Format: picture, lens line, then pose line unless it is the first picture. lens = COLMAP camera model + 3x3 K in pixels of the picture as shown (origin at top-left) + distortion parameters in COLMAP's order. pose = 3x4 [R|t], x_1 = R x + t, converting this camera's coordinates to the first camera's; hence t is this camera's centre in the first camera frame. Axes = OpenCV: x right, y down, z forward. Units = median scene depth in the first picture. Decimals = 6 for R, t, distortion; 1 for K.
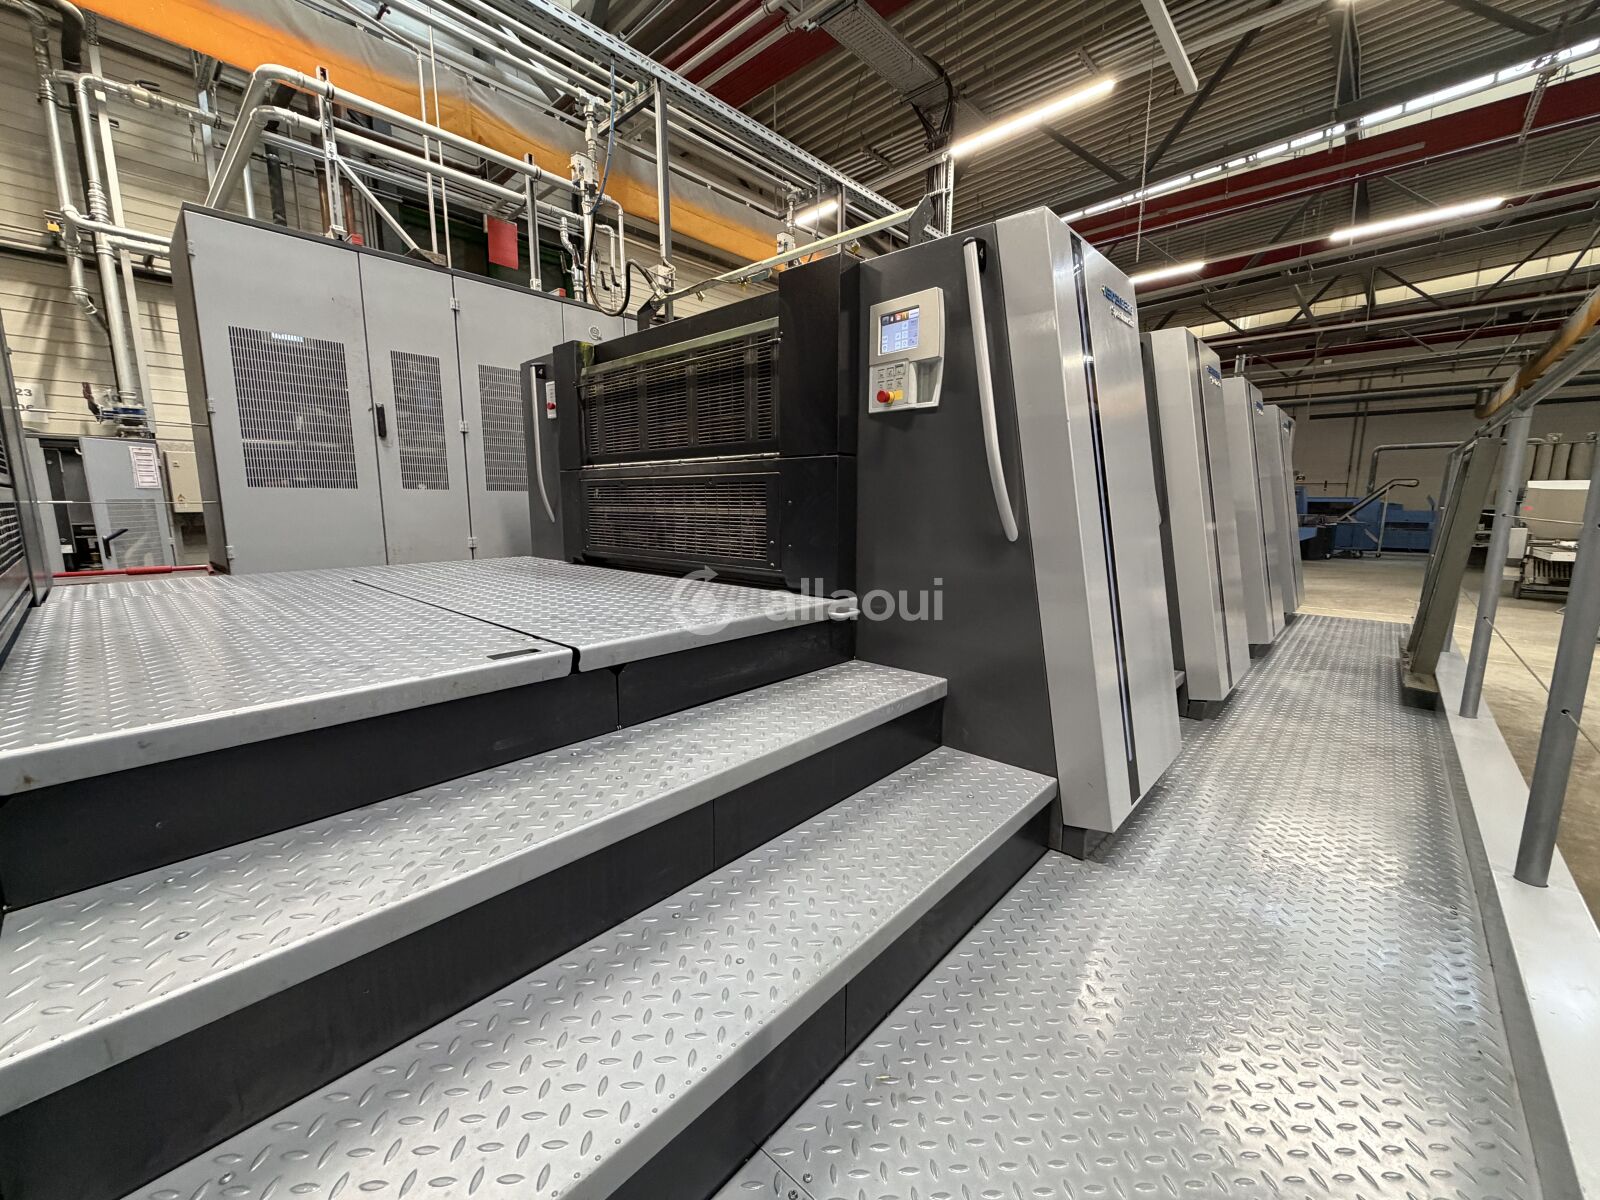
lens RADIAL K [[637.7, 0, 799.4], [0, 637.7, 601.2], [0, 0, 1]] dist [-0.003899, 0.001104]
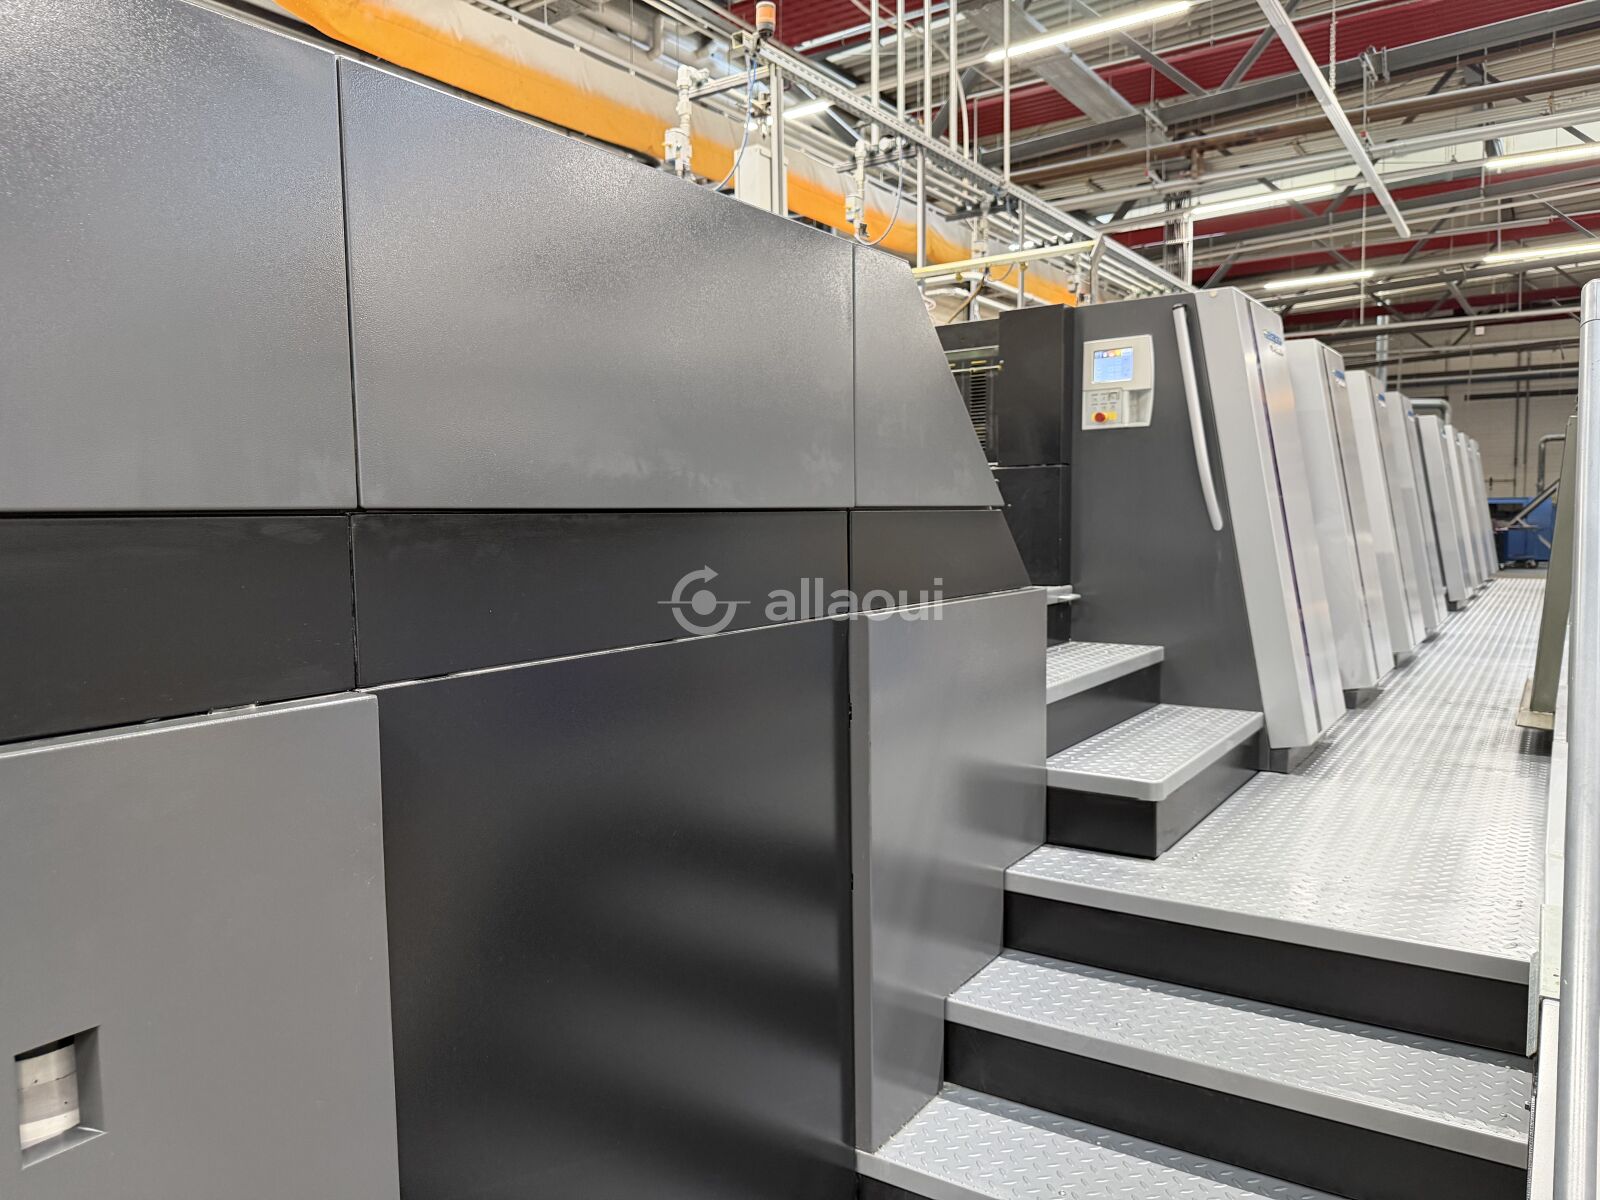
lens RADIAL K [[1131.1, 0, 799.6], [0, 1131.1, 609.2], [0, 0, 1]] dist [0.021486, -0.031995]
pose [[0.993158, -0.024271, 0.114229, -0.672339], [0.032926, 0.996677, -0.074499, 0.182582], [-0.112041, 0.077750, 0.990657, -1.017726]]
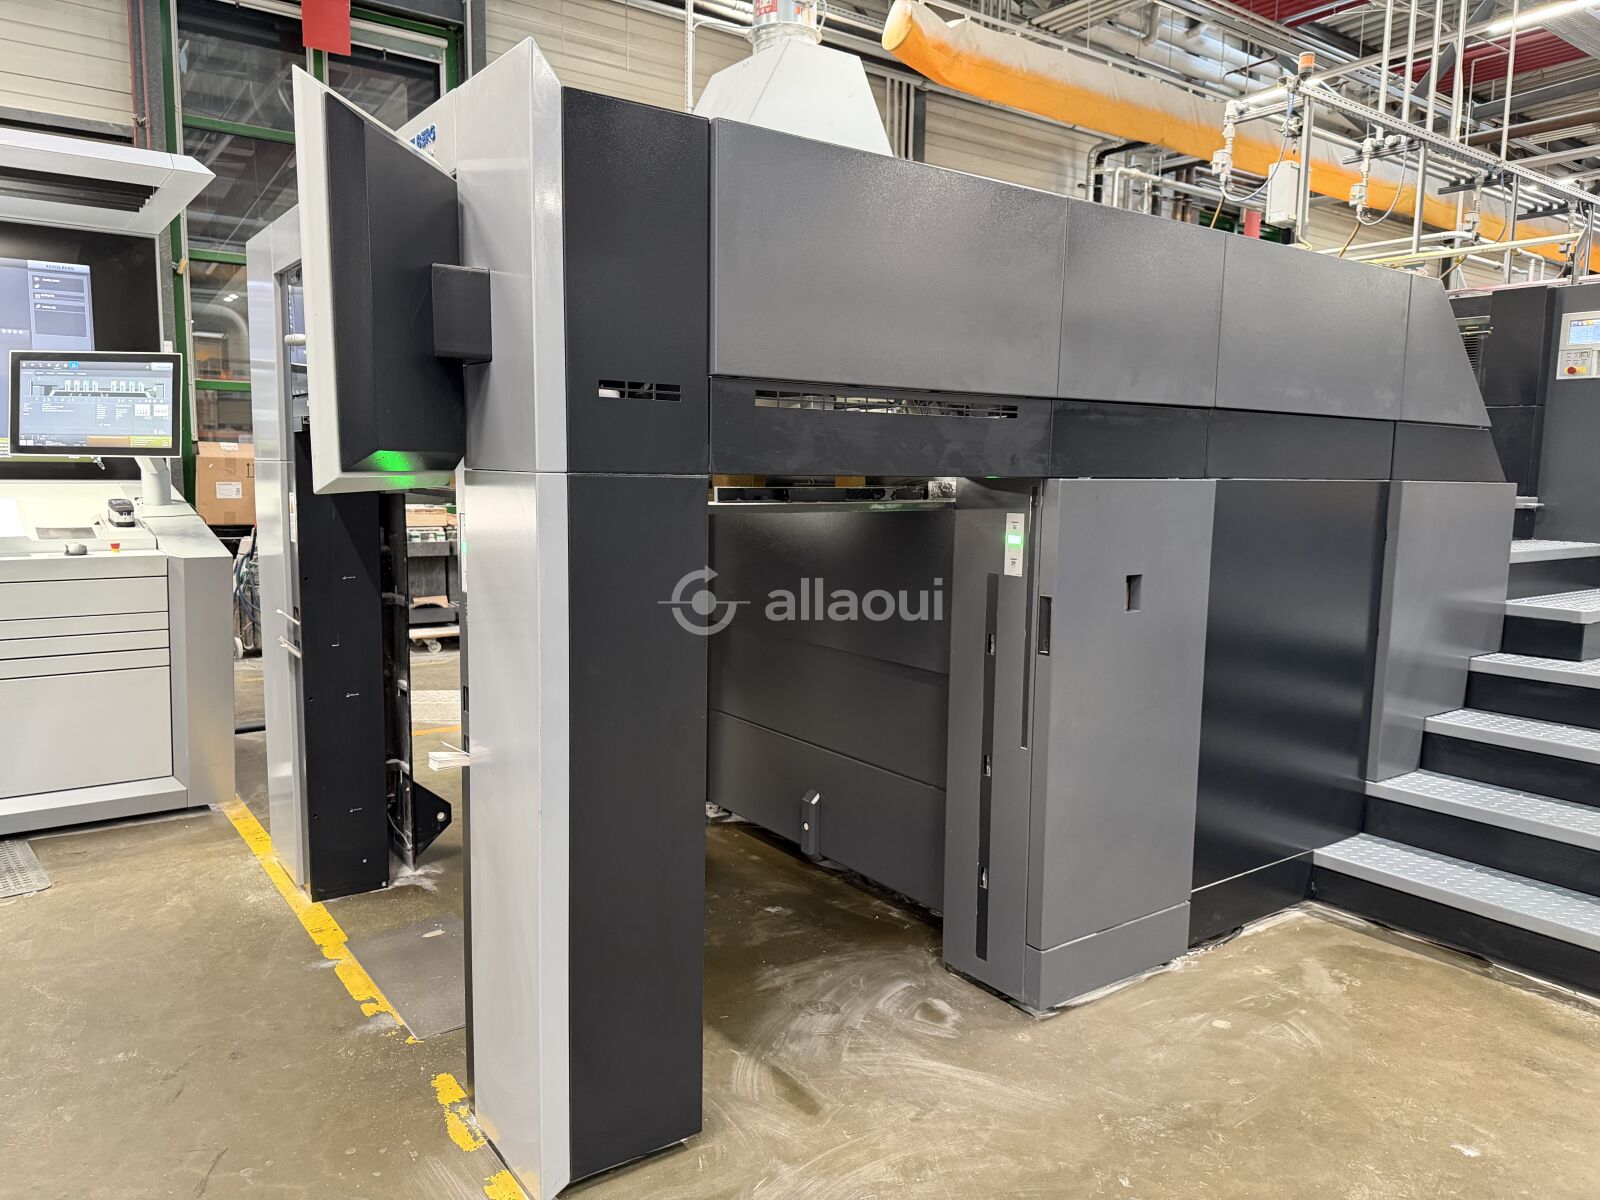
lens RADIAL K [[1131.1, 0, 799.2], [0, 1131.1, 602.3], [0, 0, 1]] dist [0.021486, -0.031995]
pose [[0.973206, 0.044434, -0.225599, -1.075317], [-0.053425, 0.997996, -0.033904, 0.461424], [0.223640, 0.045048, 0.973630, -2.170109]]
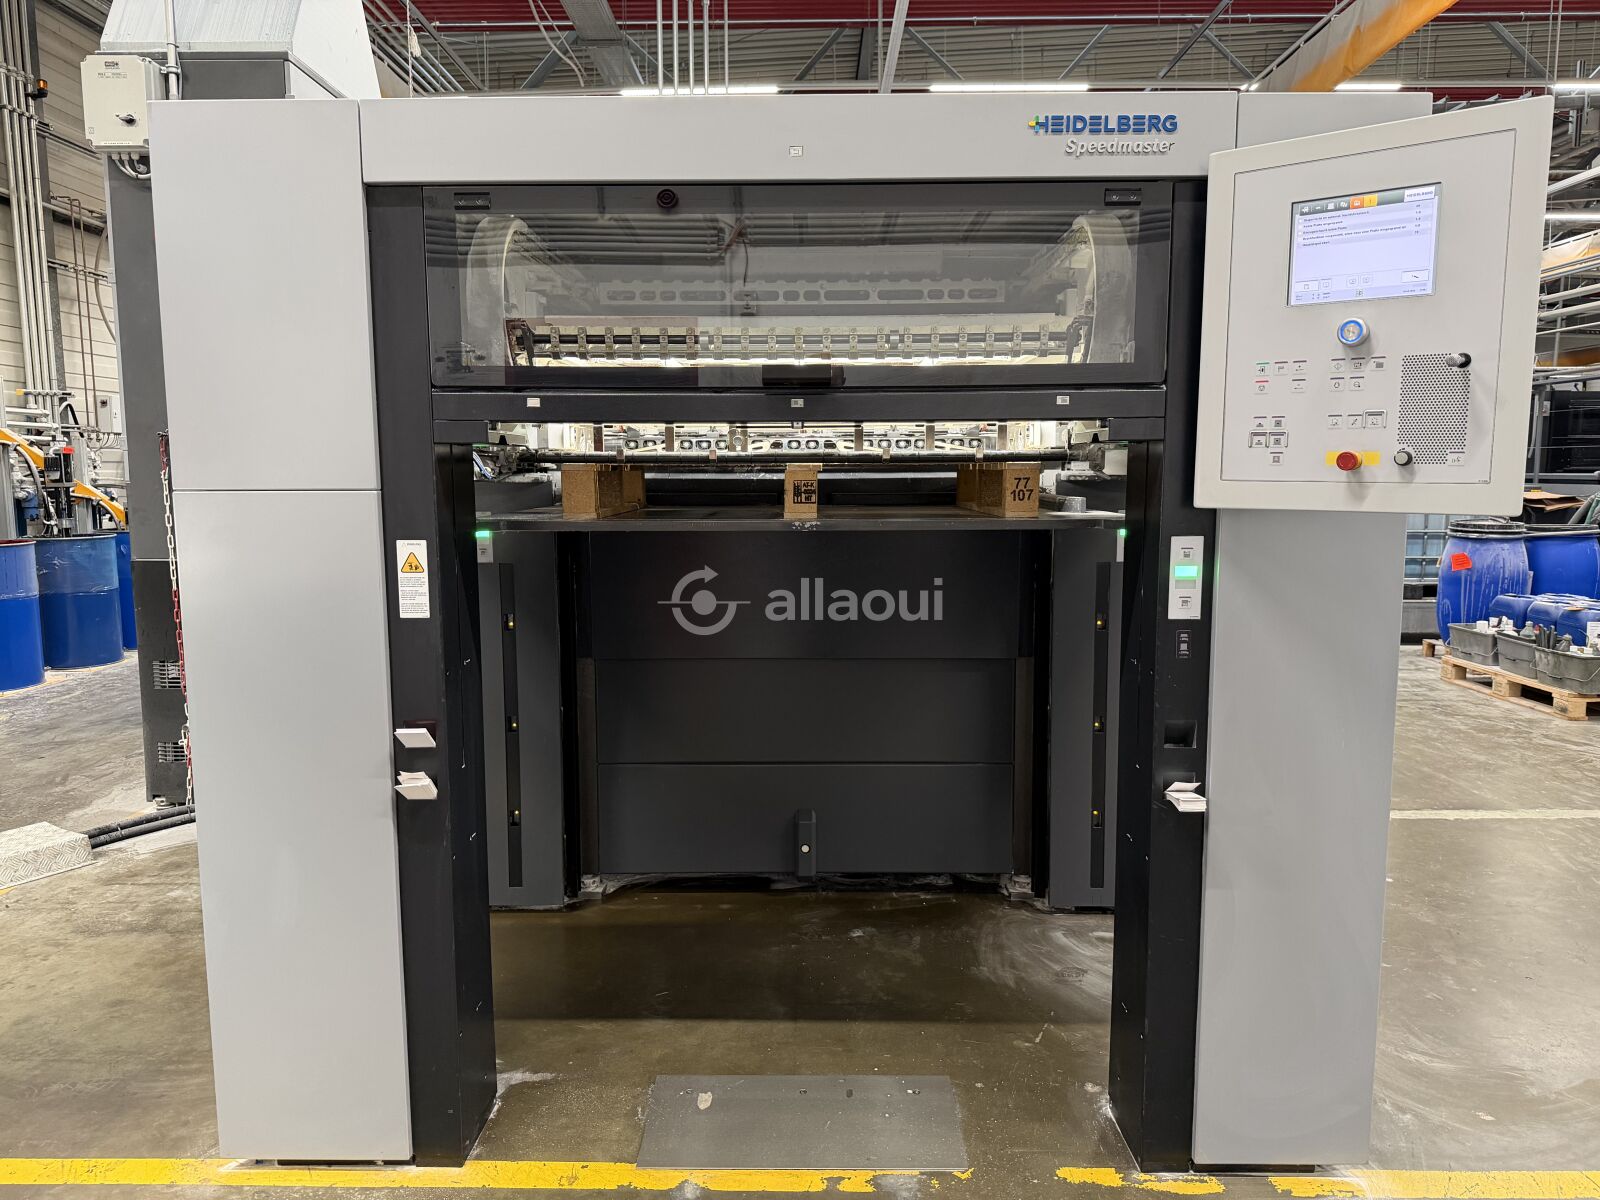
lens RADIAL K [[1131.1, 0, 786.4], [0, 1131.1, 625.6], [0, 0, 1]] dist [0.021486, -0.031995]
pose [[0.774442, -0.096460, 0.625248, -2.853124], [0.109568, 0.993823, 0.017609, 0.362179], [-0.623085, 0.054870, 0.780227, -1.666943]]
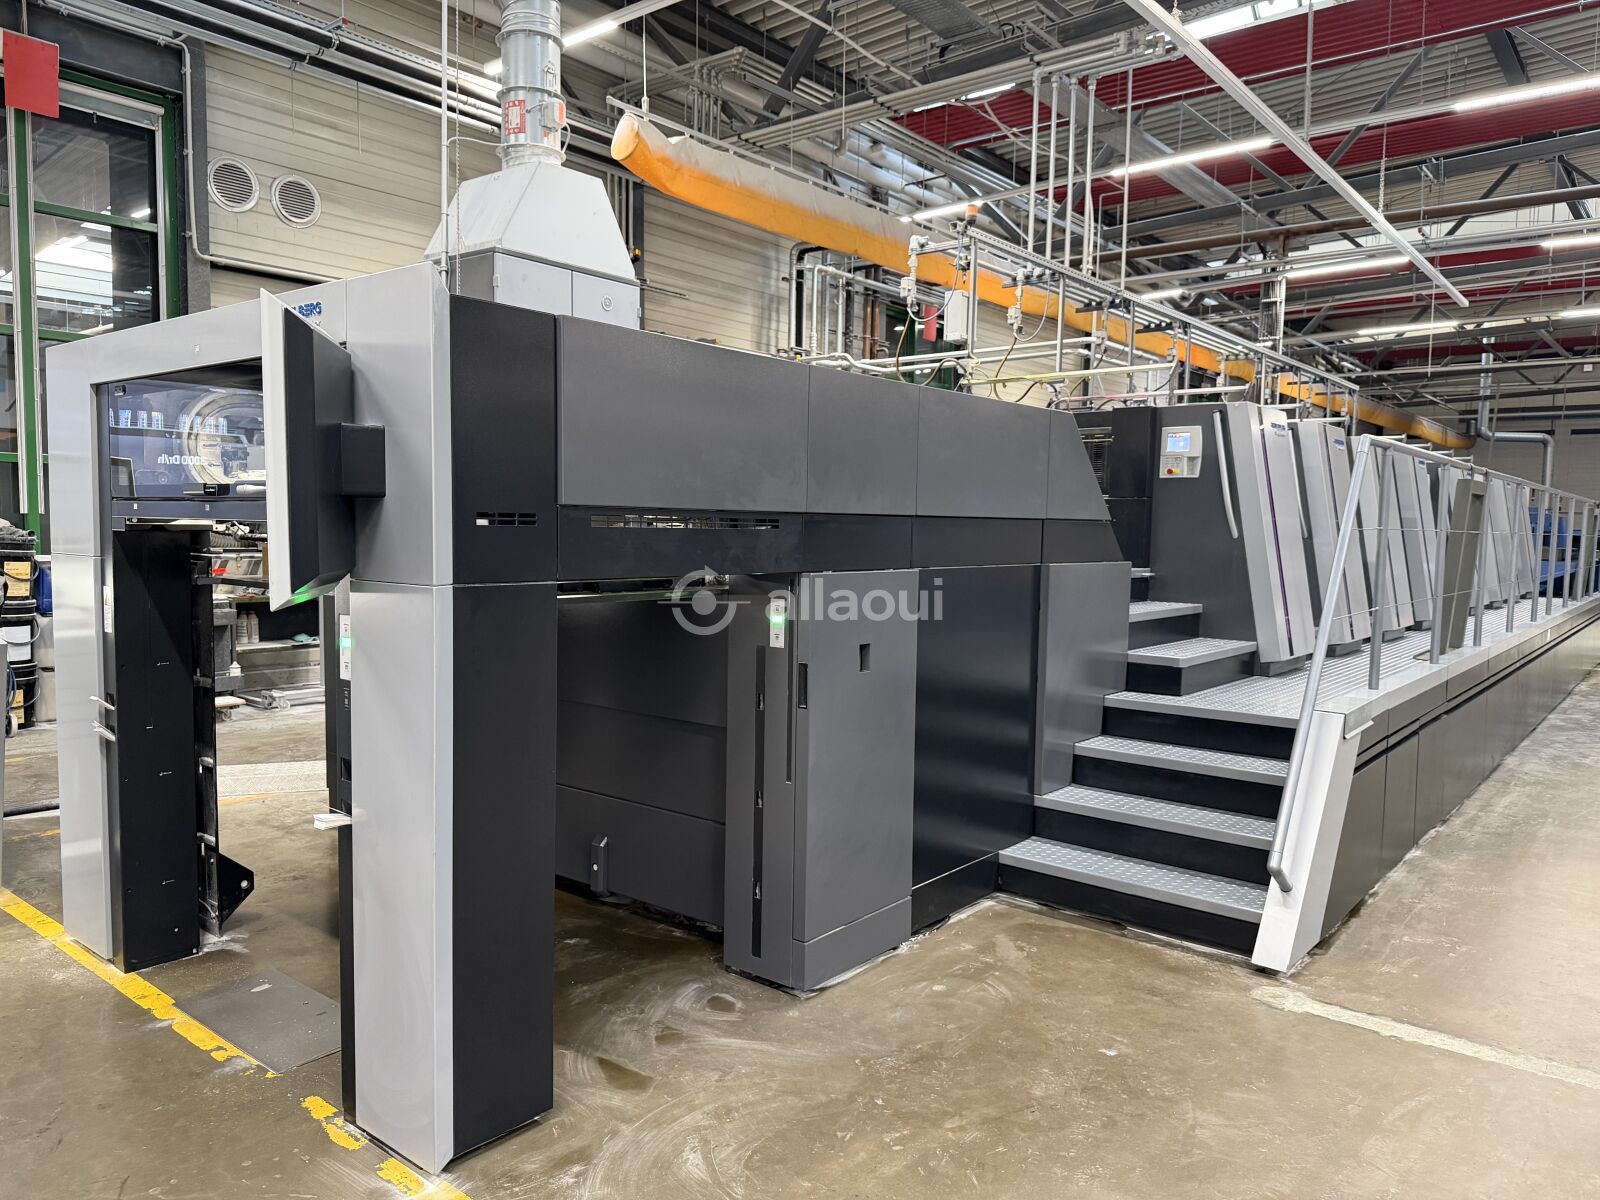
lens RADIAL K [[1131.1, 0, 802.8], [0, 1131.1, 605.1], [0, 0, 1]] dist [0.021486, -0.031995]
pose [[0.999402, 0.015952, 0.030666, -1.159645], [-0.013244, 0.996159, -0.086557, 0.451643], [-0.031929, 0.086100, 0.995775, -2.592858]]
